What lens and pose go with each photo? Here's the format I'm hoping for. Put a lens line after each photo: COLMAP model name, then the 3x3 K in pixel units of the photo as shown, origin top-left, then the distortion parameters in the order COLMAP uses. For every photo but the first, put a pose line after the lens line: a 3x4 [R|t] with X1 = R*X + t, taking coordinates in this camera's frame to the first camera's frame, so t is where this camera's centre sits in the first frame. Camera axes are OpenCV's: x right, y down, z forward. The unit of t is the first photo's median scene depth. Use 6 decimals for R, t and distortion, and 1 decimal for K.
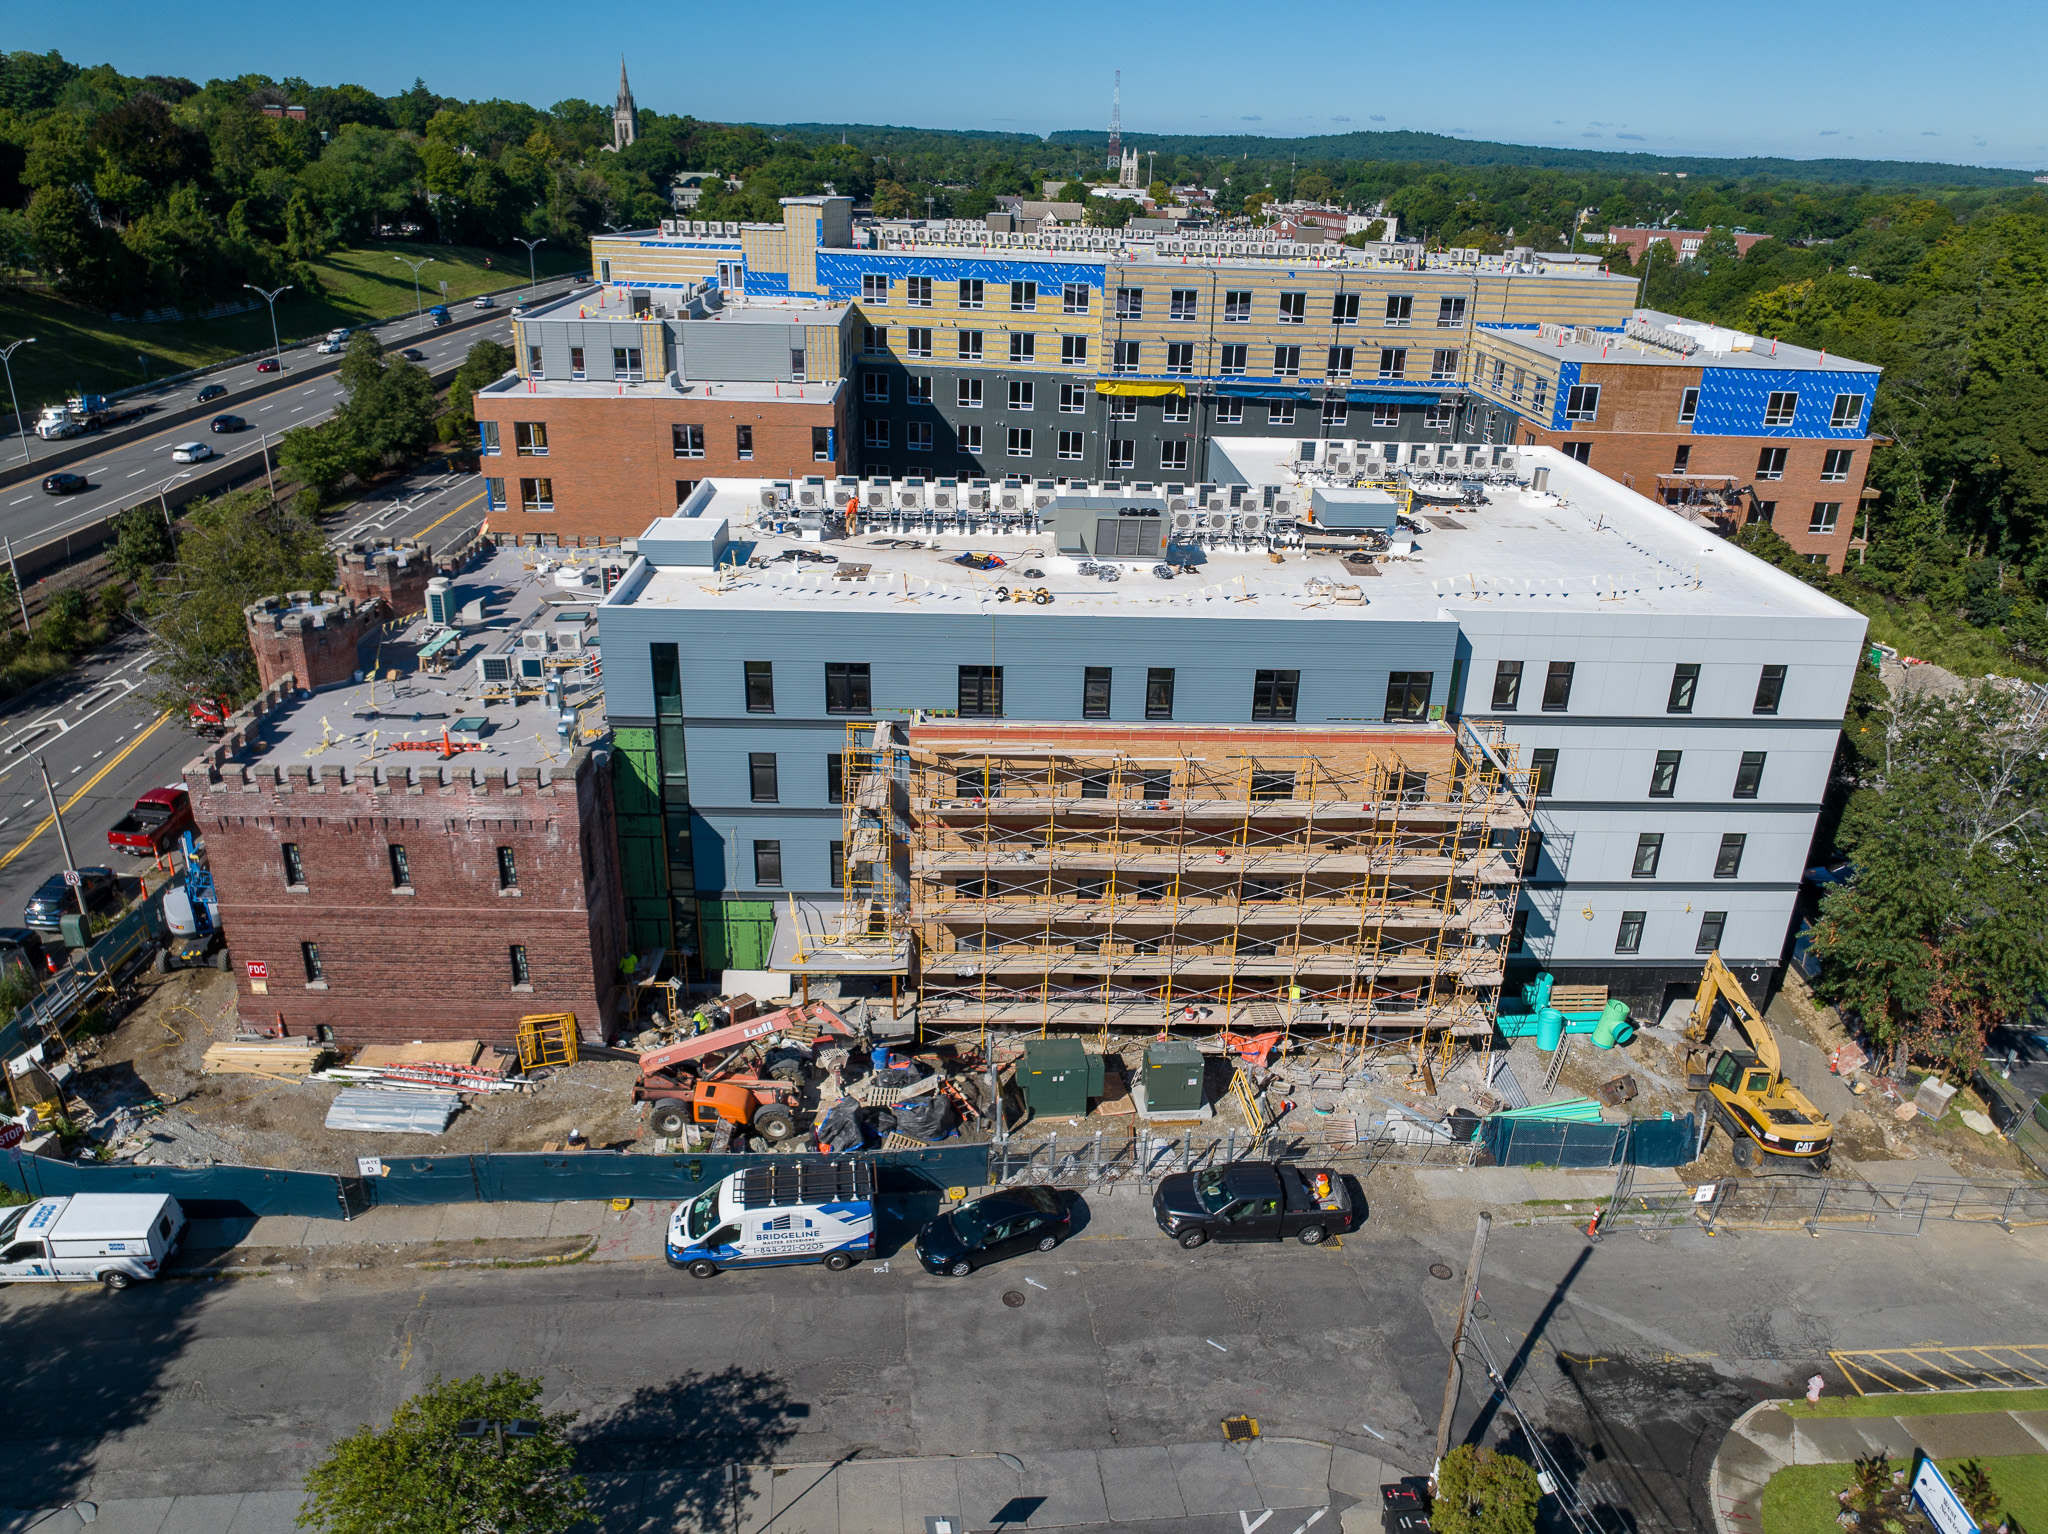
lens RADIAL K [[1419.4, 0, 1024.0], [0, 1419.4, 767.0], [0, 0, 1]] dist [-0.025602, 0.001234]
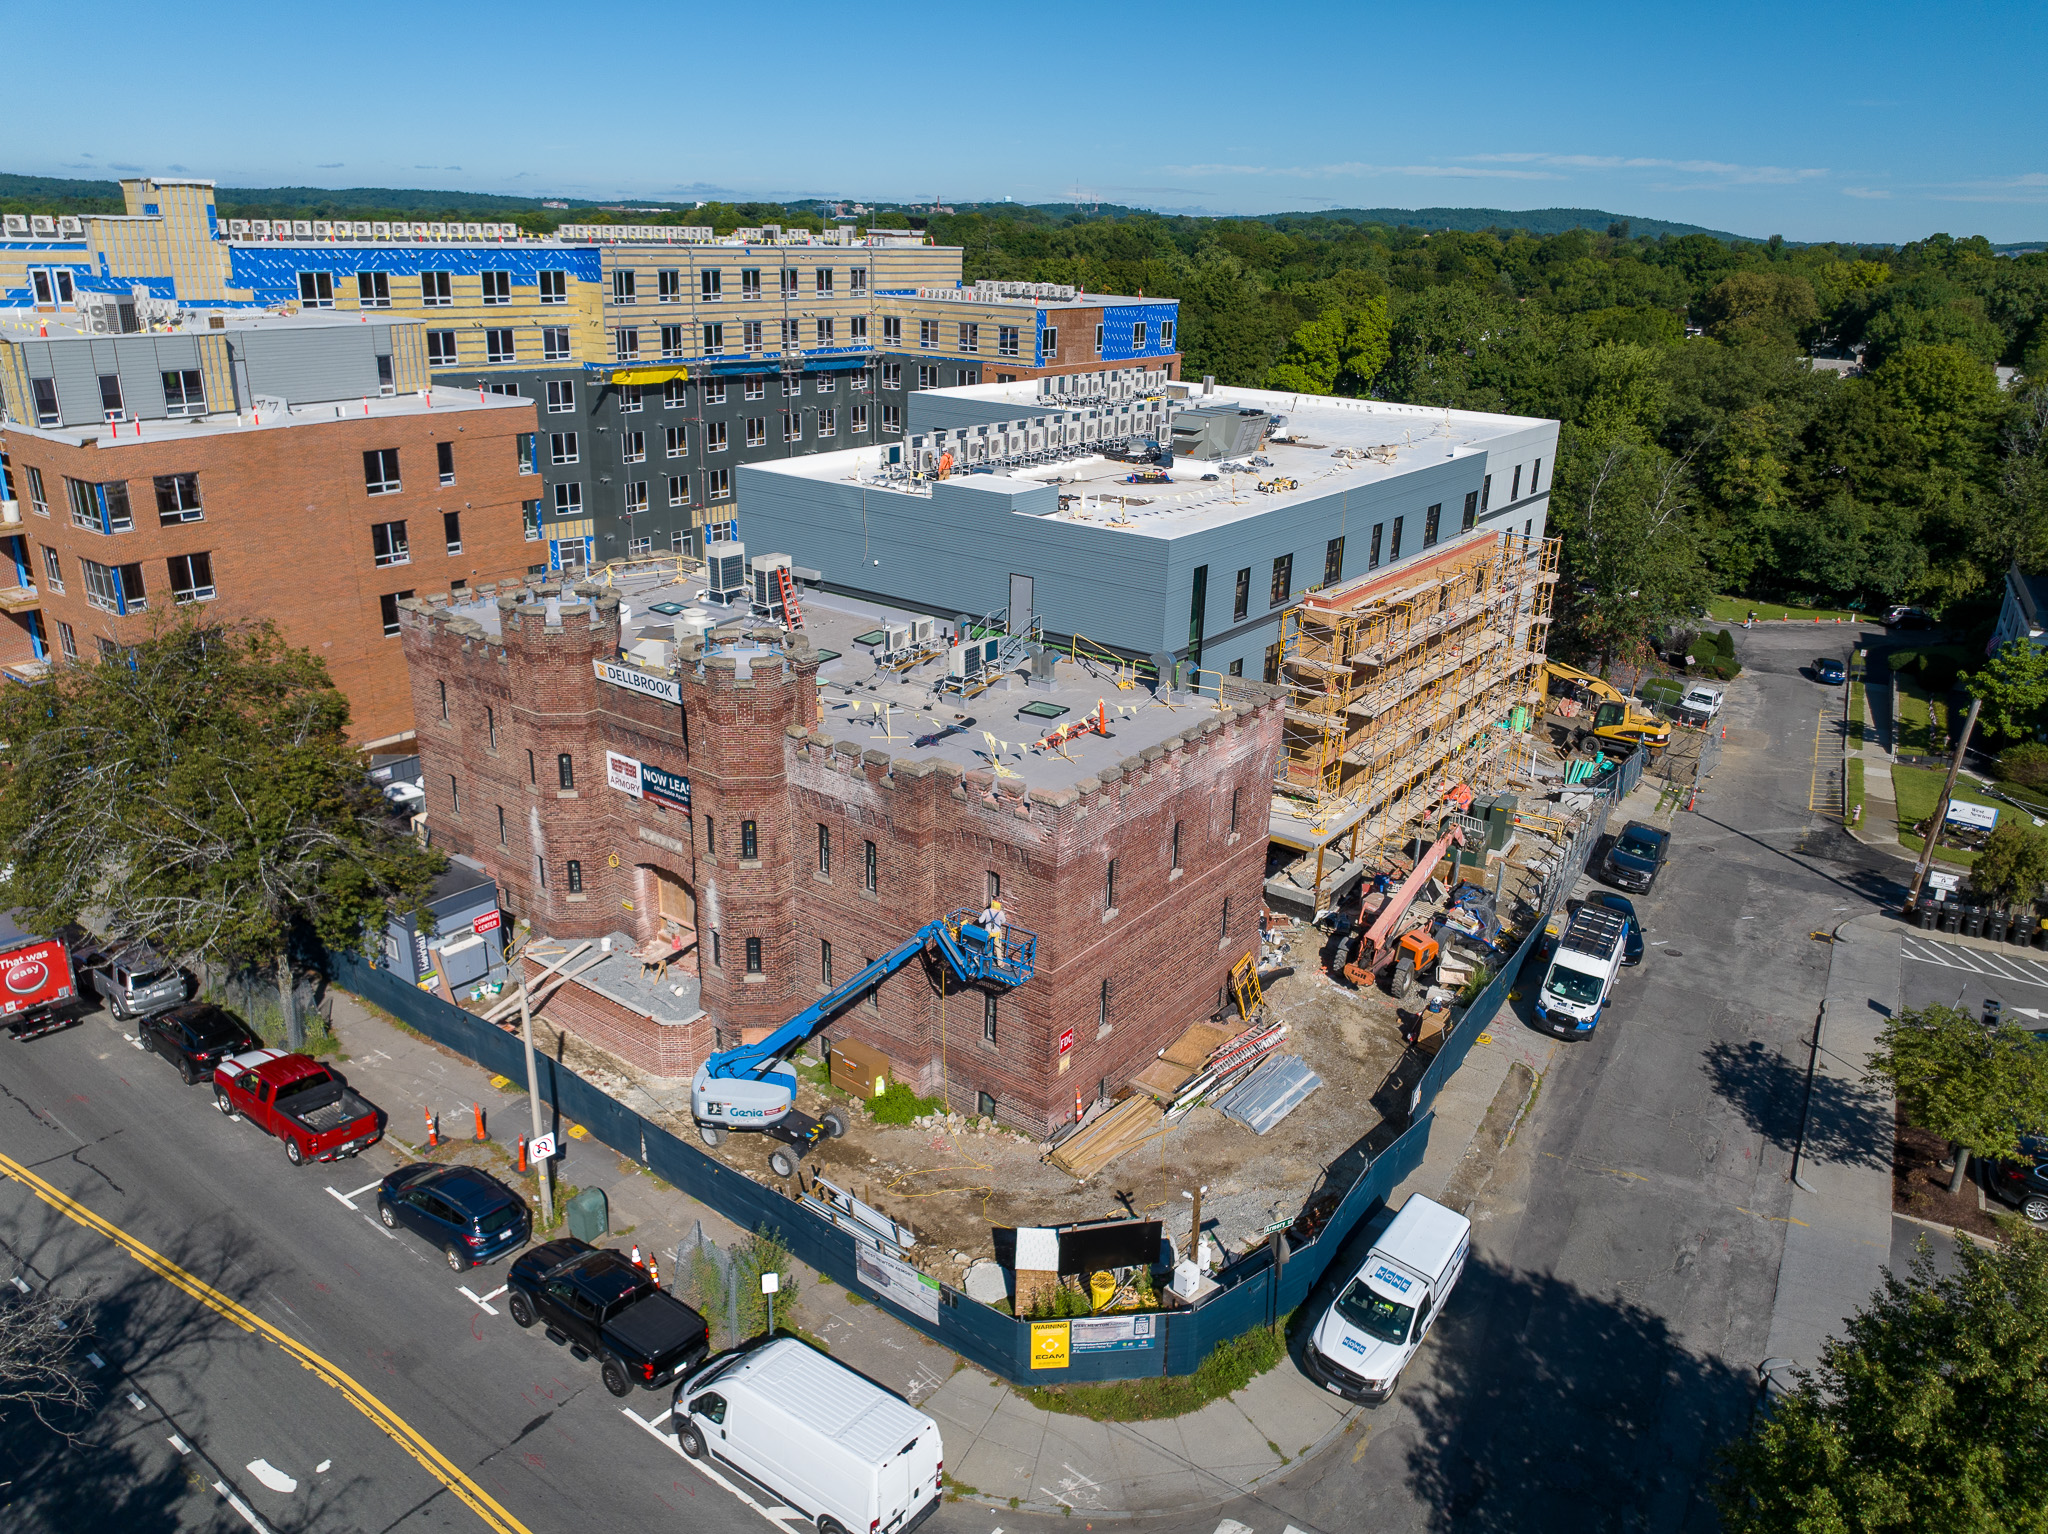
lens RADIAL K [[1449.9, 0, 1024.0], [0, 1449.9, 767.0], [0, 0, 1]] dist [-0.076443, 0.056704]
pose [[0.619454, -0.284383, 0.731713, -0.541593], [0.301575, 0.946763, 0.112656, -0.051325], [-0.724796, 0.150881, 0.672239, 0.210796]]
